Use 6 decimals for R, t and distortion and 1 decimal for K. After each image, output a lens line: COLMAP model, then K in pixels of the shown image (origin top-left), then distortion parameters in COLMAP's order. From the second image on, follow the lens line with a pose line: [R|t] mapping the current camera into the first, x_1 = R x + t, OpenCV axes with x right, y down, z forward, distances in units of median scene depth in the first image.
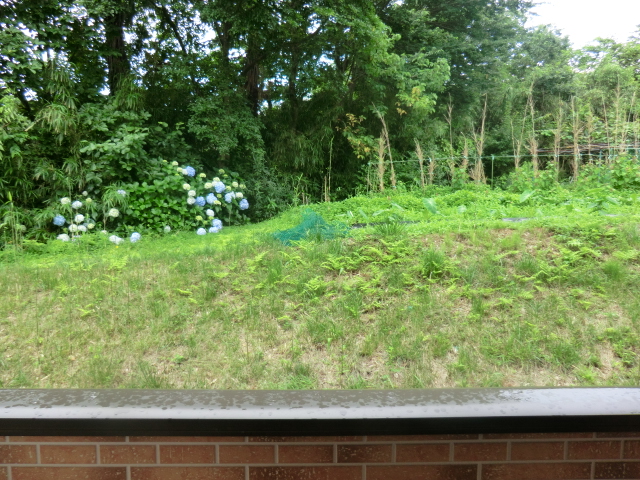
lens RADIAL K [[462.3, 0, 320.0], [0, 462.3, 240.0], [0, 0, 1]] dist [-0.096954, 0.089108]
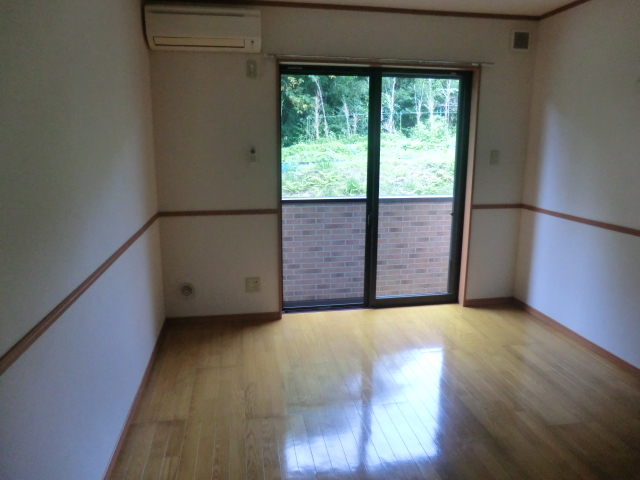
lens RADIAL K [[465.9, 0, 320.0], [0, 465.9, 240.0], [0, 0, 1]] dist [-0.113631, 0.099681]
pose [[0.989258, -0.035194, 0.141881, -0.052833], [0.019394, 0.993605, 0.111237, 0.029749], [-0.144888, -0.107290, 0.983614, -0.306011]]
